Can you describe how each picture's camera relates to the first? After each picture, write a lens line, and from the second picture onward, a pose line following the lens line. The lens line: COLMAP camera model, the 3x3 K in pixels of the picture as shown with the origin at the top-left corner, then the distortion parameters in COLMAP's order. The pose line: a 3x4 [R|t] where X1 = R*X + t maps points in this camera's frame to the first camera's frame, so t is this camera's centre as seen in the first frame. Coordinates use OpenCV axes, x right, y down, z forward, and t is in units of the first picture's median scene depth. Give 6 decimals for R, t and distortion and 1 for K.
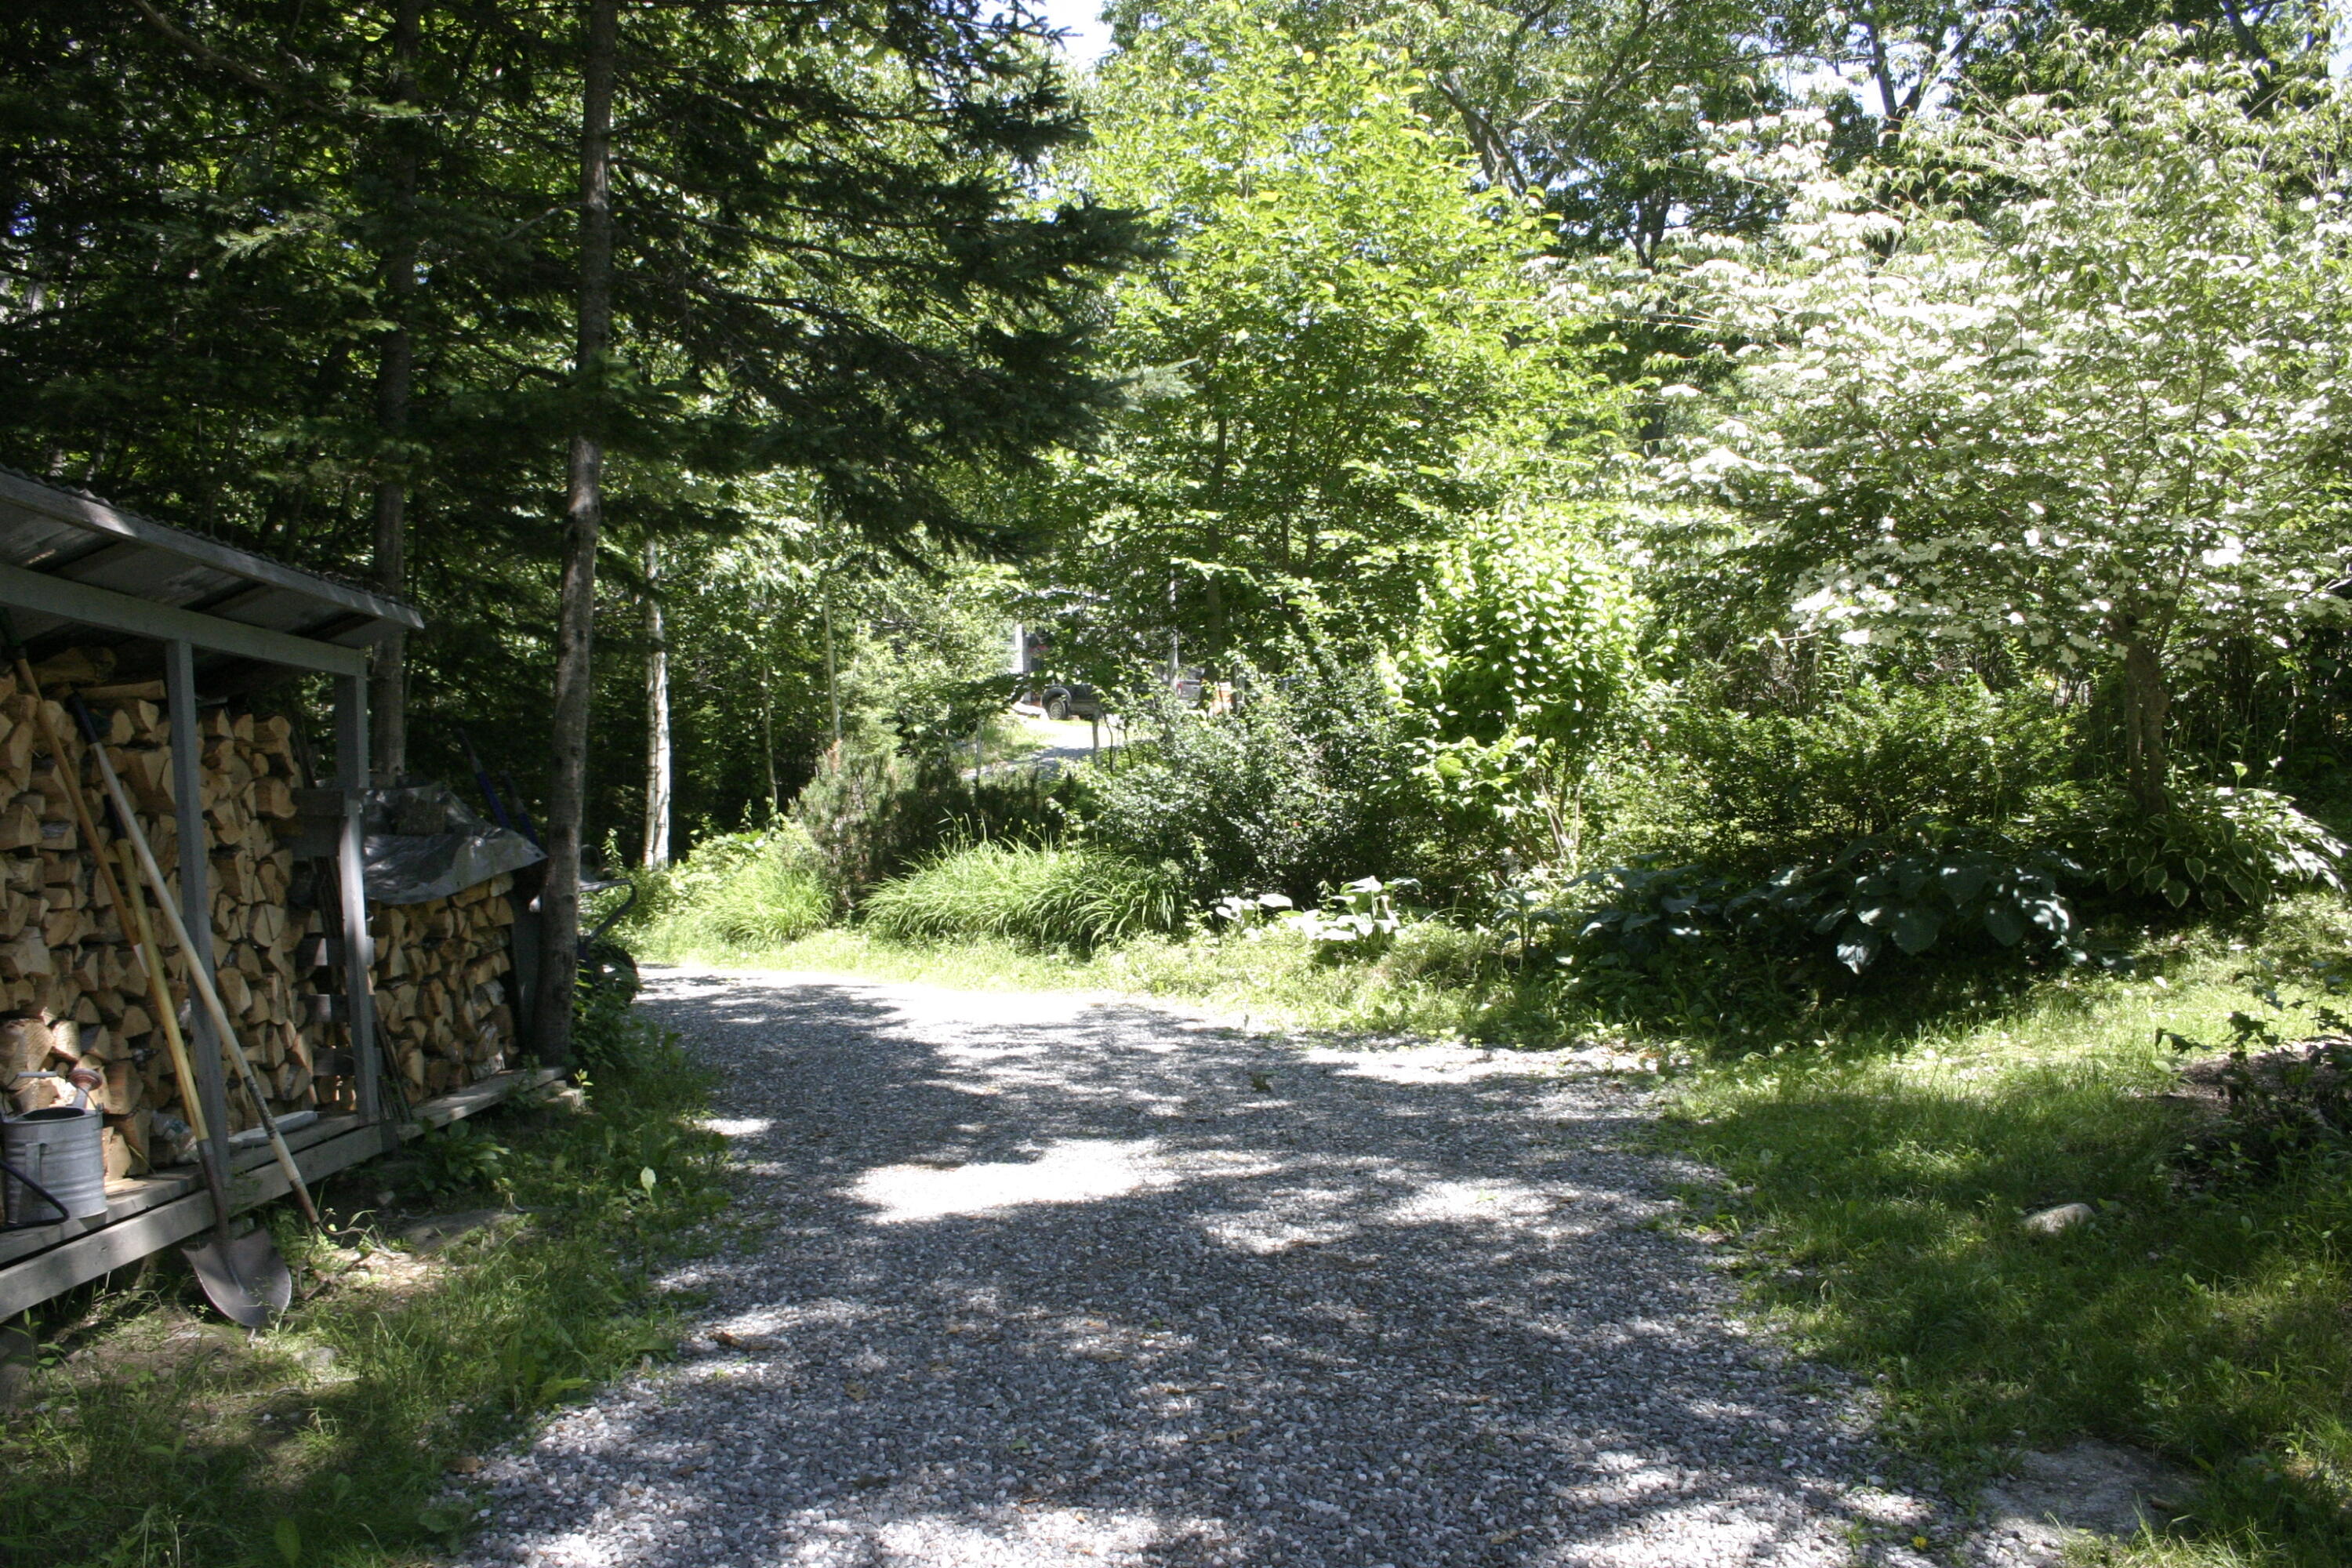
lens RADIAL K [[1934.0, 0, 1177.8], [0, 1934.0, 781.7], [0, 0, 1]] dist [-0.161629, 0.142787]
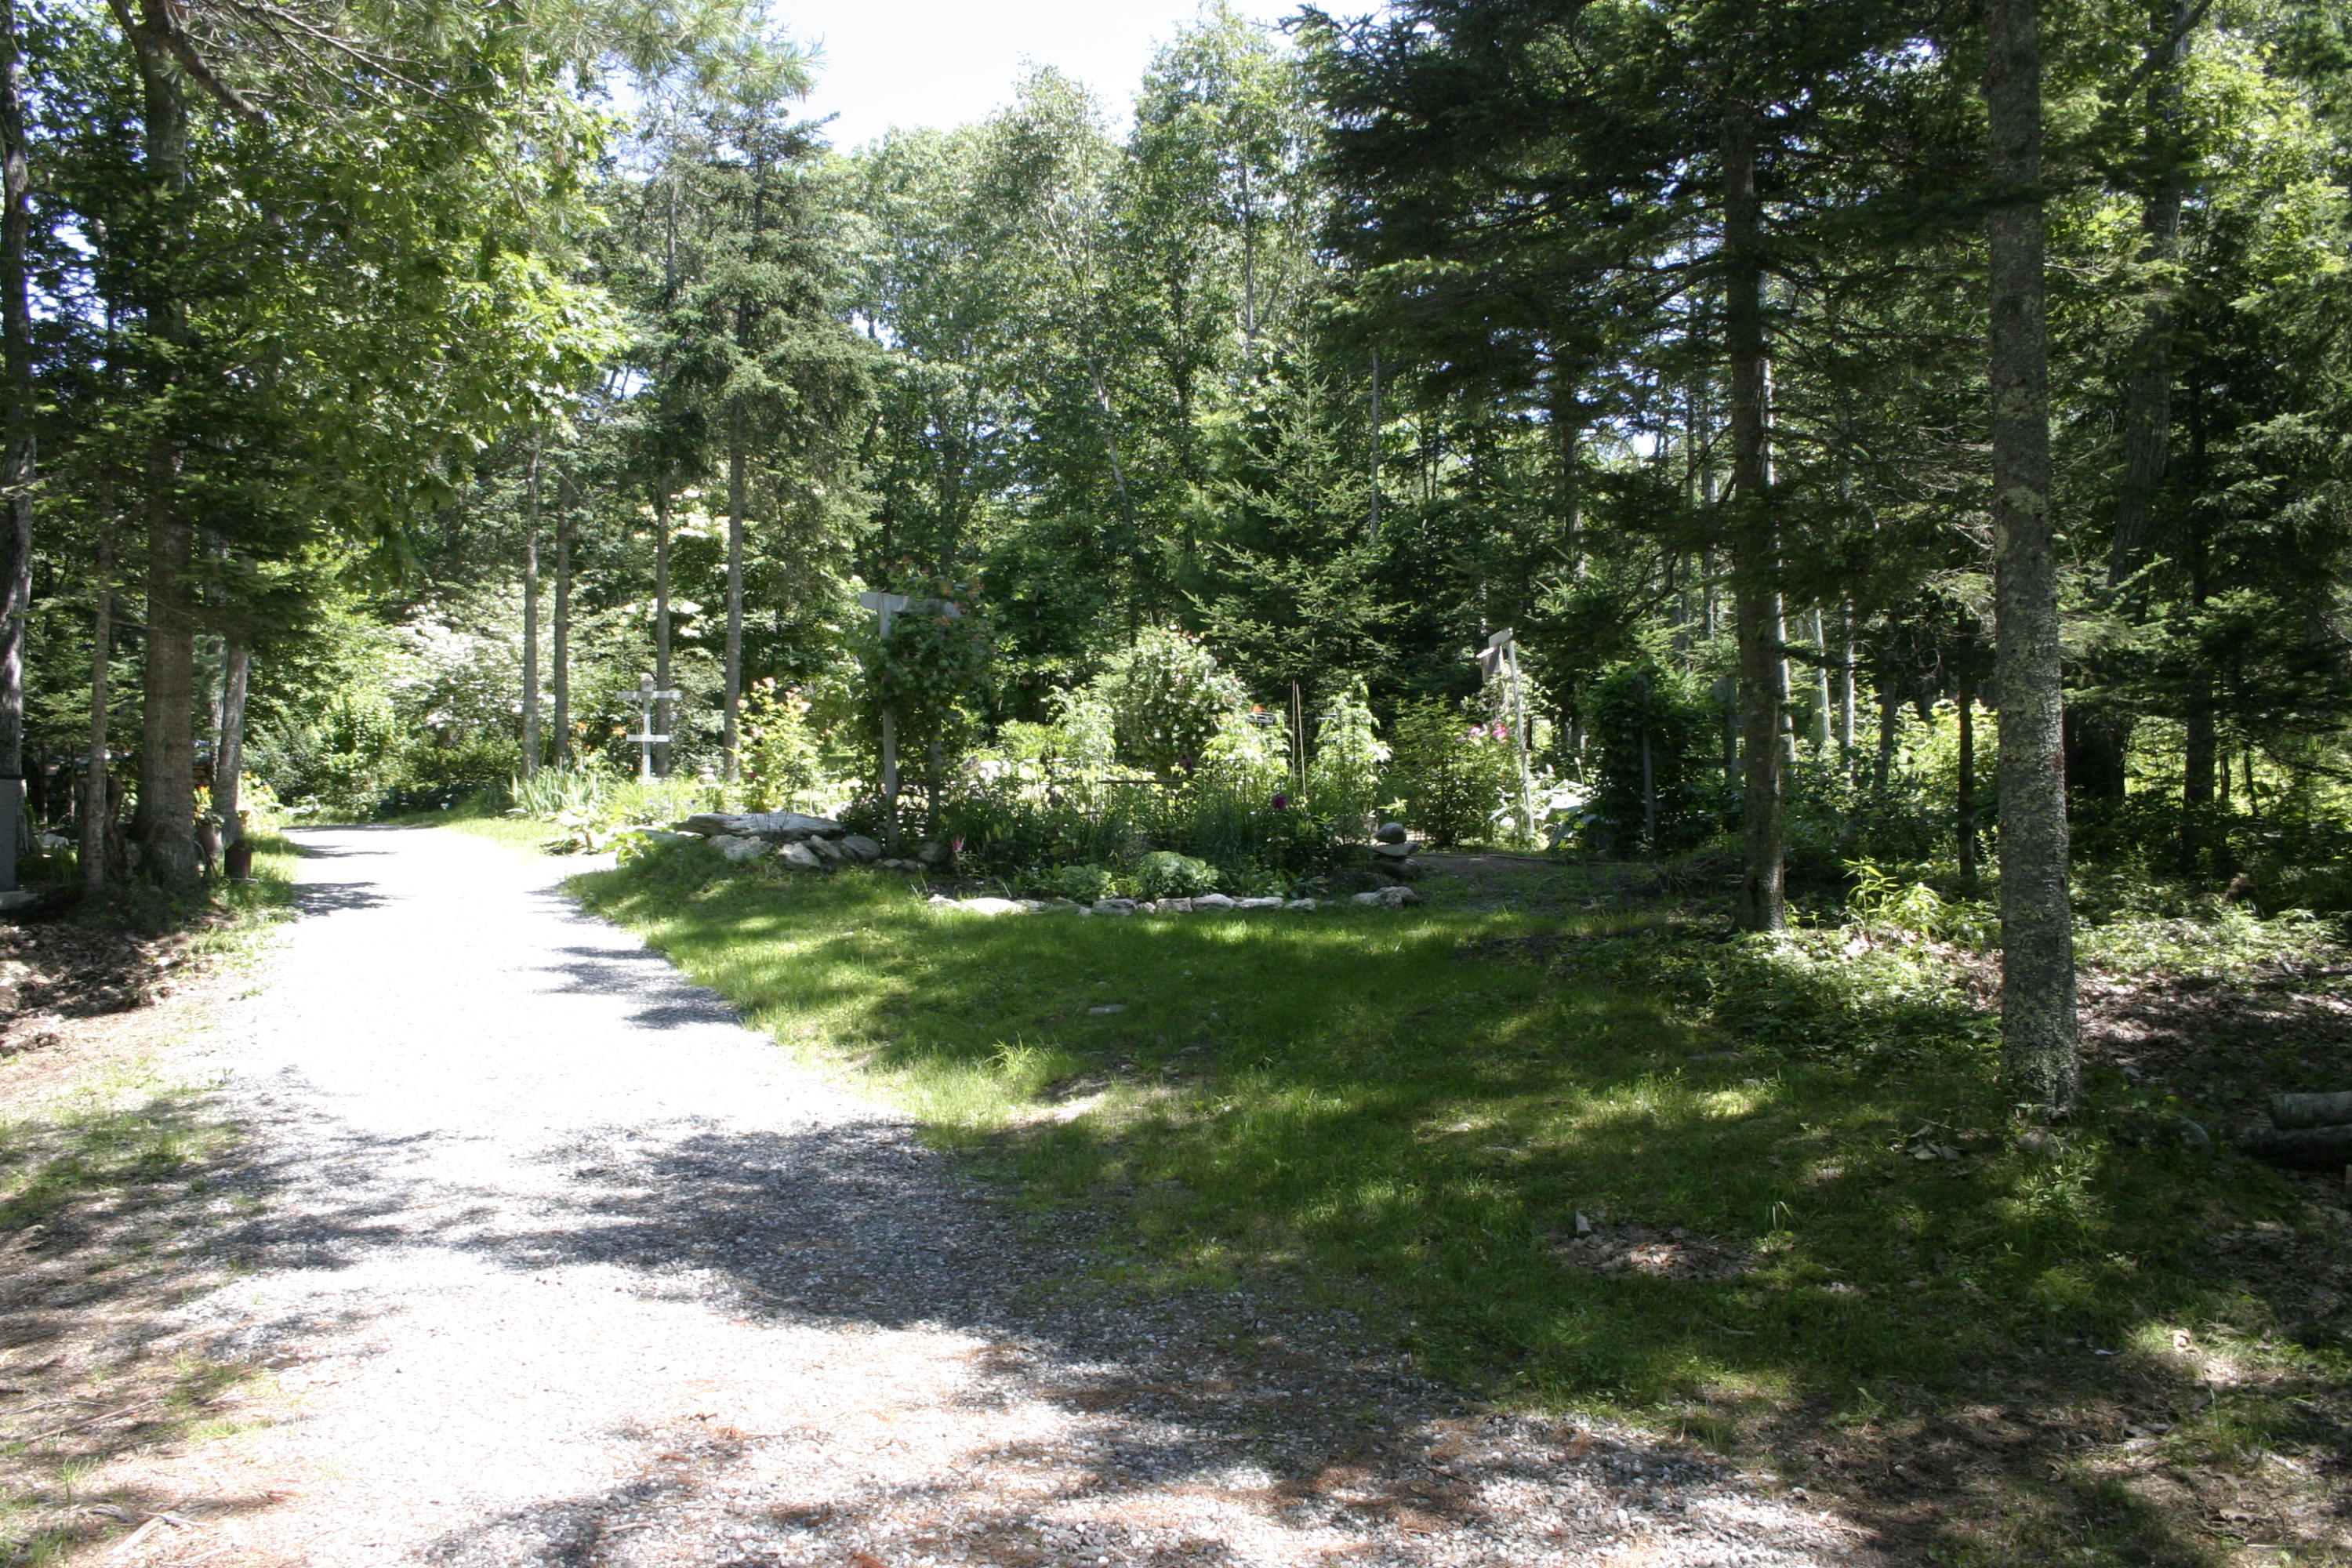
lens RADIAL K [[1934.0, 0, 1160.7], [0, 1934.0, 803.1], [0, 0, 1]] dist [-0.161629, 0.142787]
pose [[0.837814, 0.005315, 0.545929, -0.418354], [0.009940, 0.999638, -0.024987, 0.151448], [-0.545865, 0.026361, 0.837458, -2.369940]]
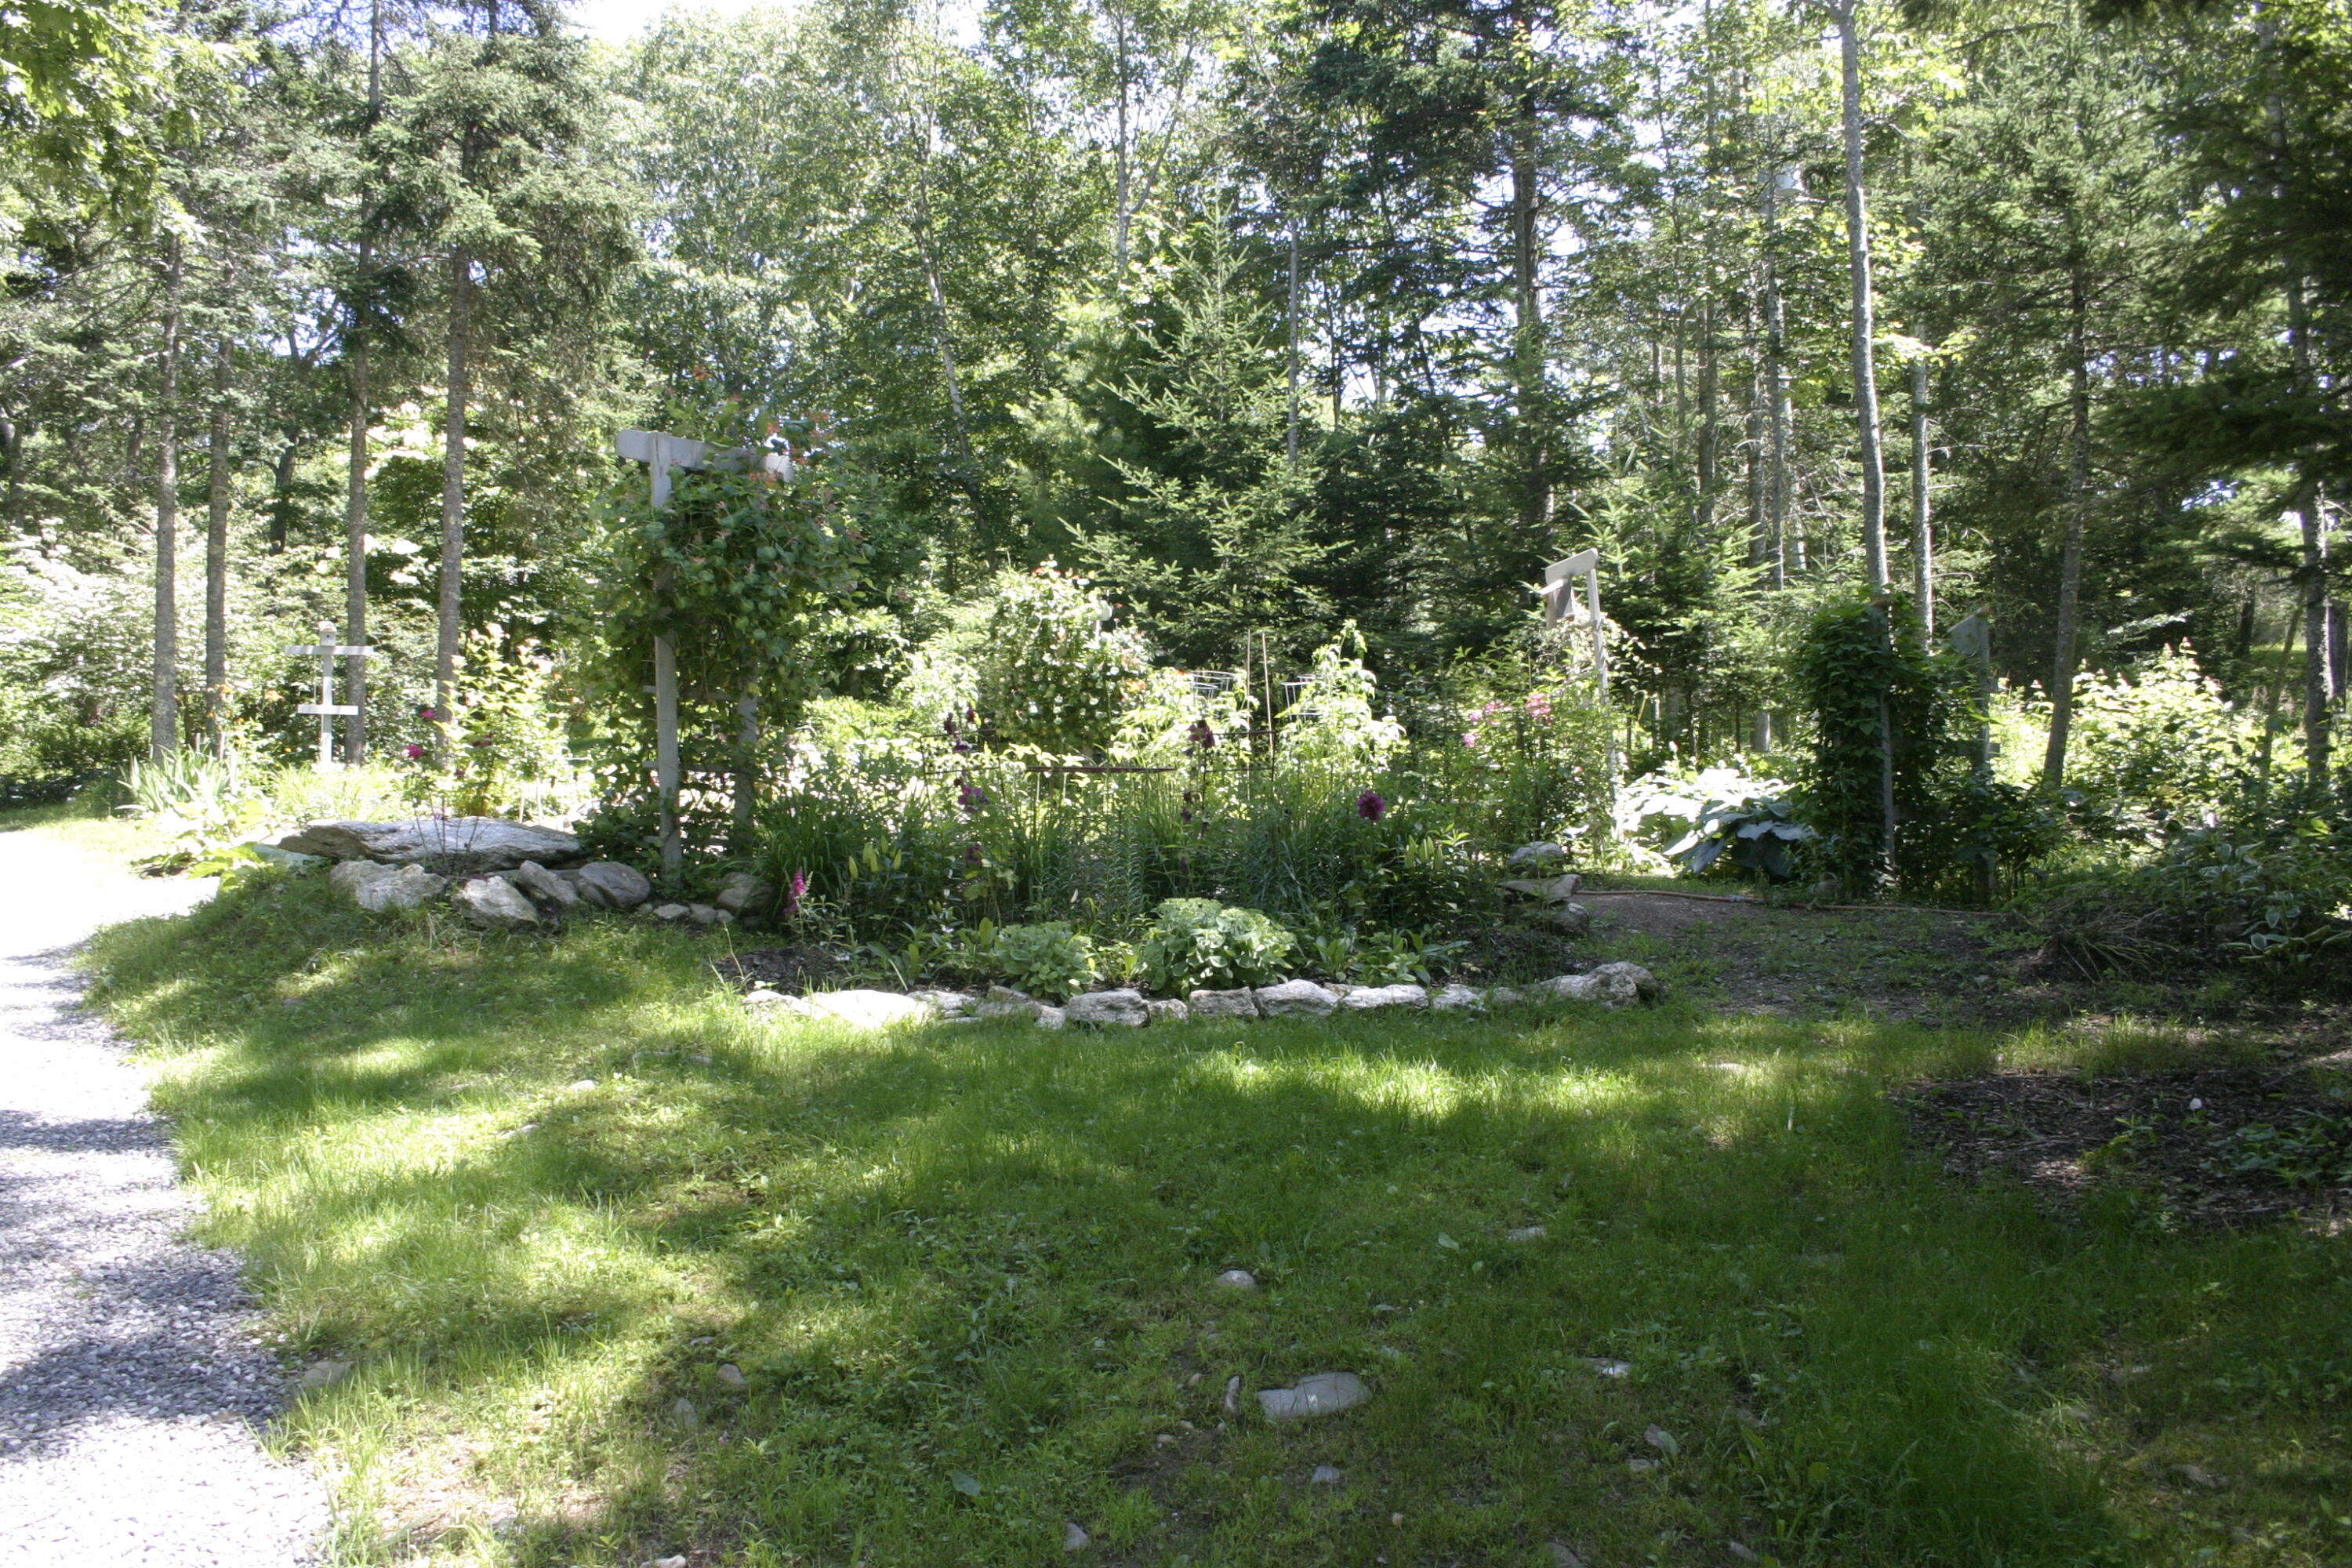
lens RADIAL K [[1934.0, 0, 1155.9], [0, 1934.0, 819.8], [0, 0, 1]] dist [-0.161629, 0.142787]
pose [[0.769682, 0.003418, 0.638418, -0.156904], [0.006695, 0.999887, -0.013425, 0.132546], [-0.638393, 0.014607, 0.769572, -1.803675]]
